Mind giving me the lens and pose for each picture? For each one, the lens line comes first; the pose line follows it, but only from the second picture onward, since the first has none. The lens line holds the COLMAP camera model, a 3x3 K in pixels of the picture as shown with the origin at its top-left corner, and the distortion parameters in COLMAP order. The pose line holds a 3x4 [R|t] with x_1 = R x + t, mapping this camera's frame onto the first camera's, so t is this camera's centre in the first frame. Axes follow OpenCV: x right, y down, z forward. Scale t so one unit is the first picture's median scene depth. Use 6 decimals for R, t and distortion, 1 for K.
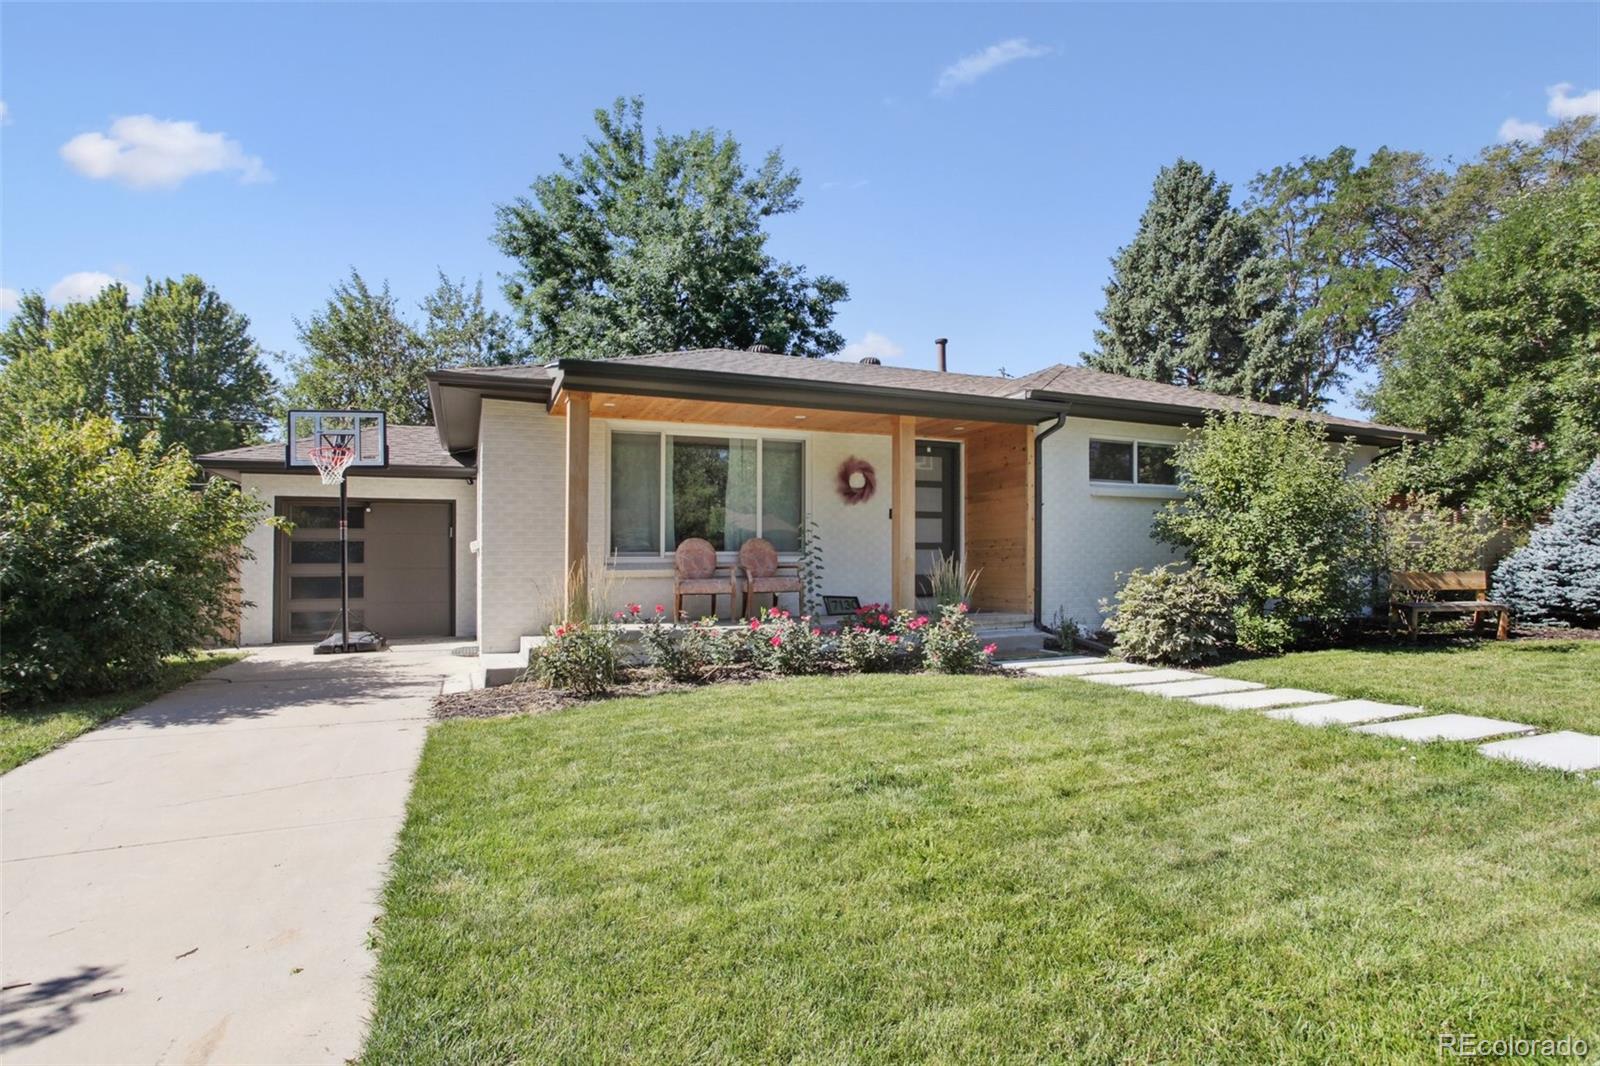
lens RADIAL K [[800.1, 0, 812.7], [0, 800.1, 575.3], [0, 0, 1]] dist [-0.056060, 0.018683]
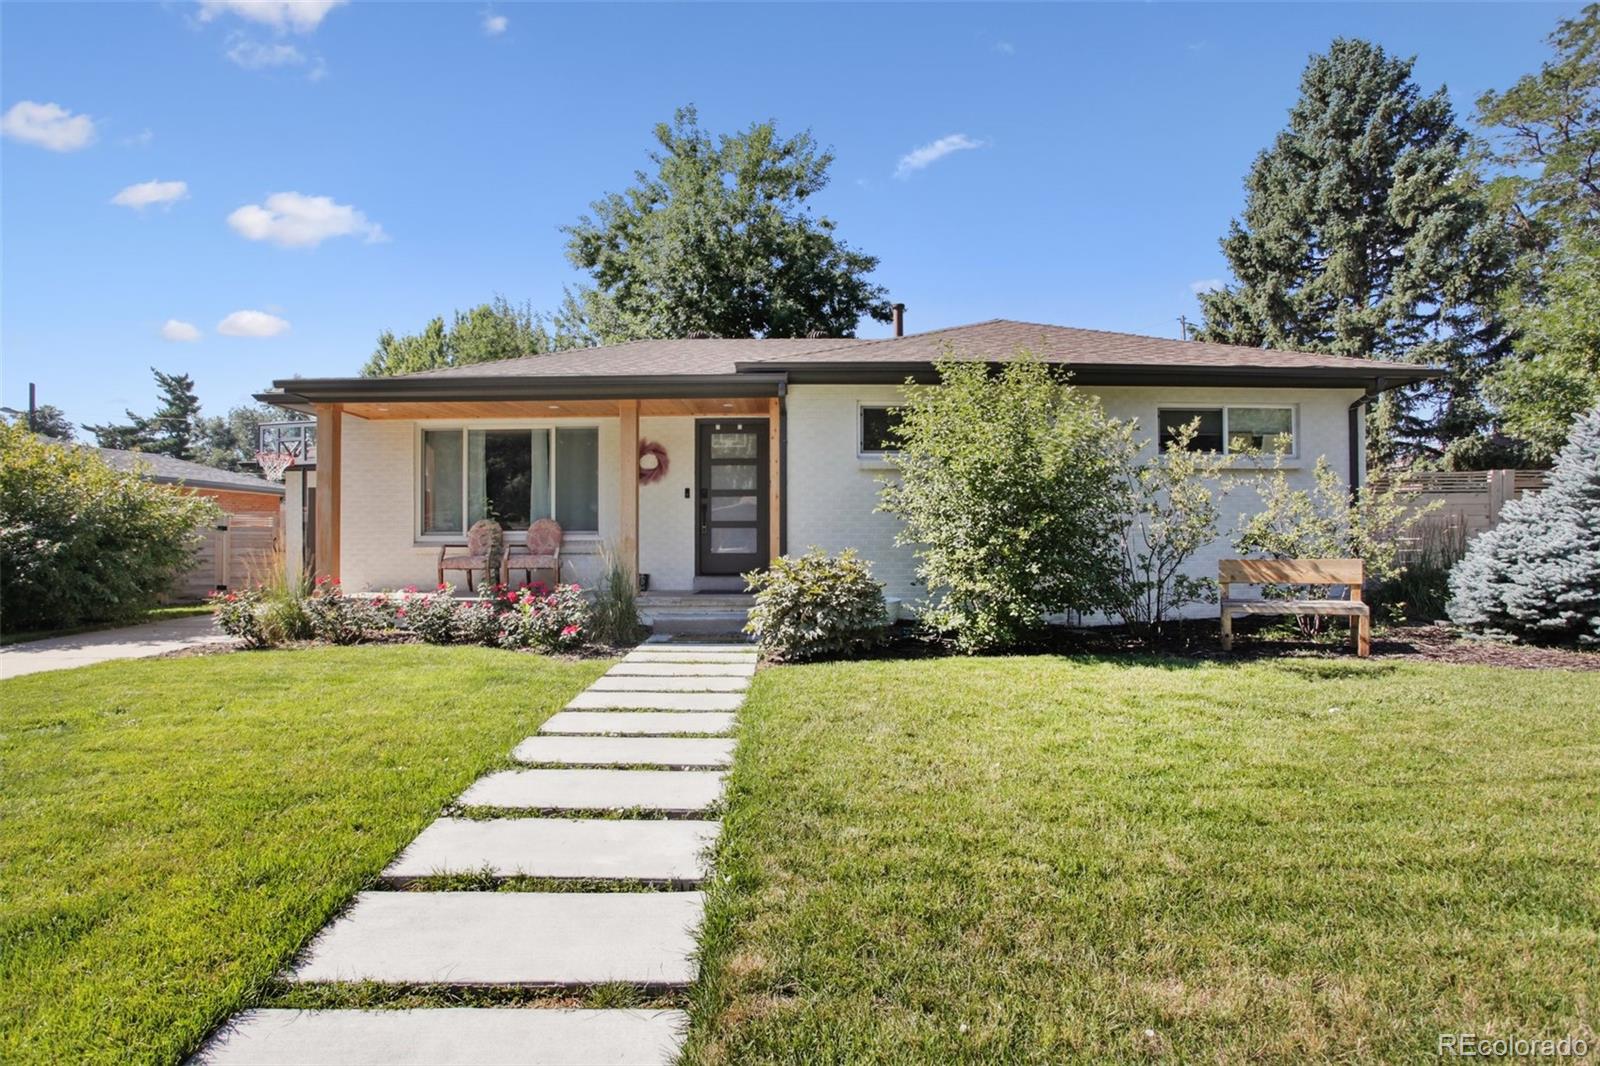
lens RADIAL K [[800.1, 0, 796.7], [0, 800.1, 544.8], [0, 0, 1]] dist [-0.056060, 0.018683]
pose [[0.918942, 0.008405, -0.394302, 0.607389], [-0.010250, 0.999944, -0.002572, -0.010066], [0.394259, 0.006405, 0.918977, 0.118302]]
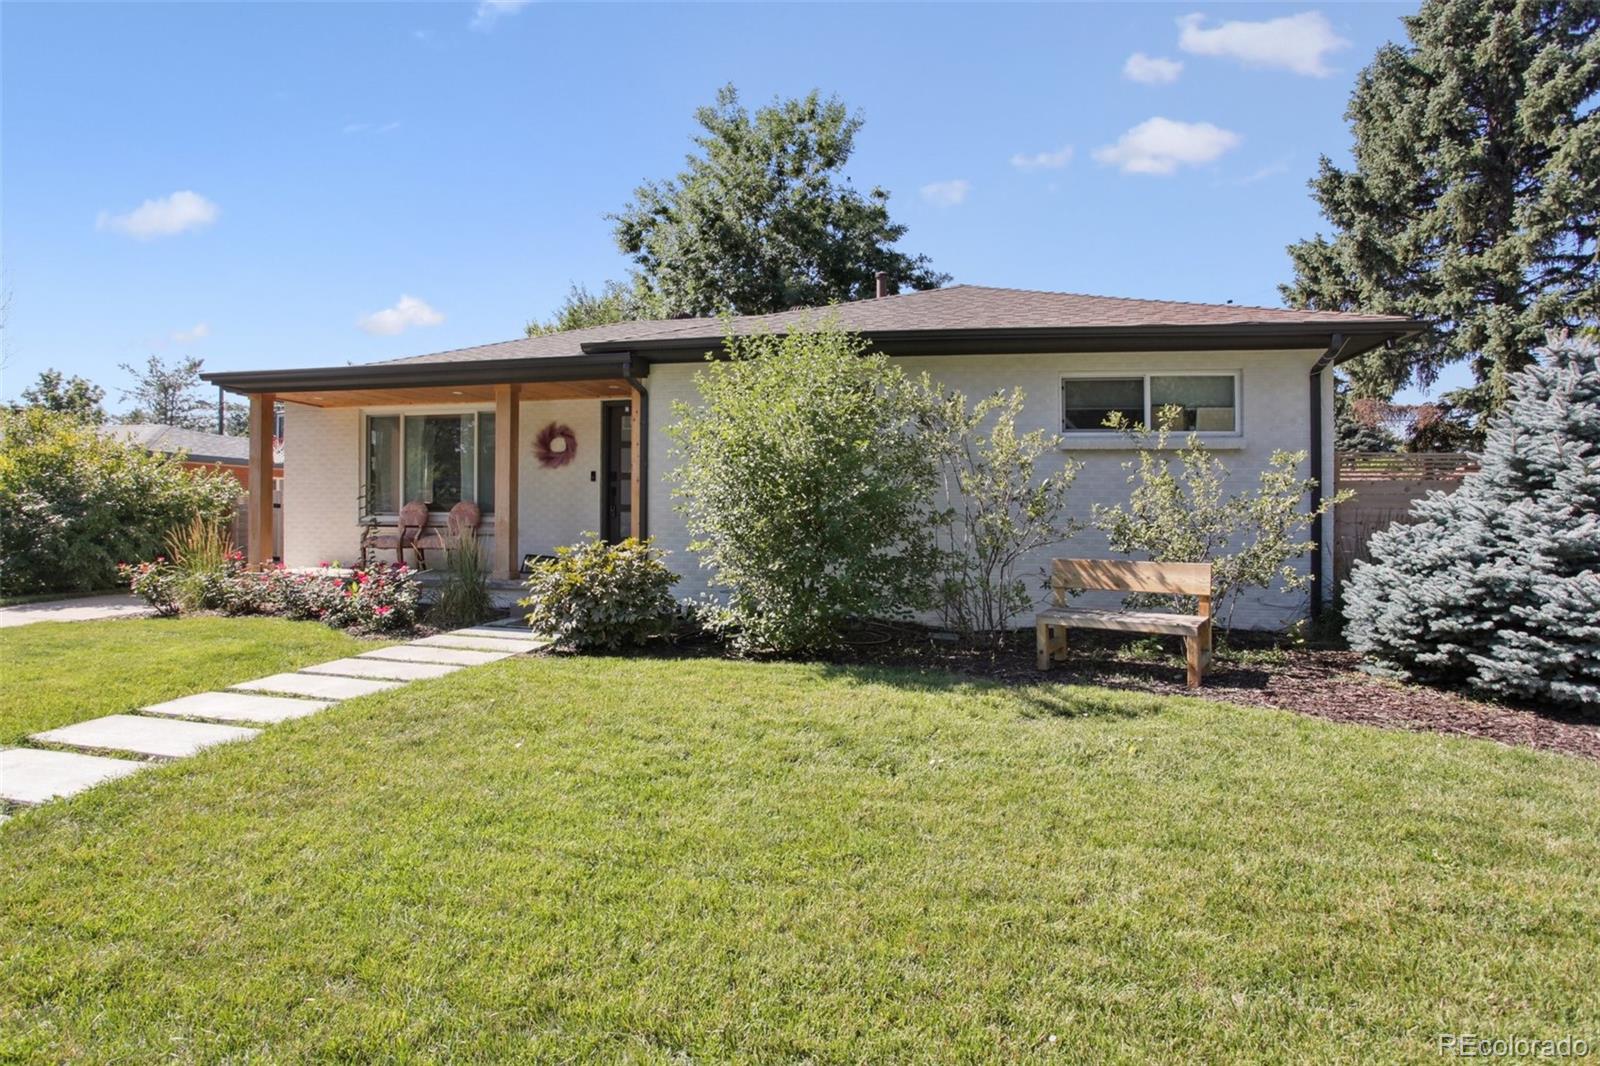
lens RADIAL K [[800.1, 0, 796.2], [0, 800.1, 529.7], [0, 0, 1]] dist [-0.056060, 0.018683]
pose [[0.813608, 0.026078, -0.580828, 0.863100], [-0.026995, 0.999611, 0.007066, -0.023261], [0.580786, 0.009931, 0.813996, 0.321146]]
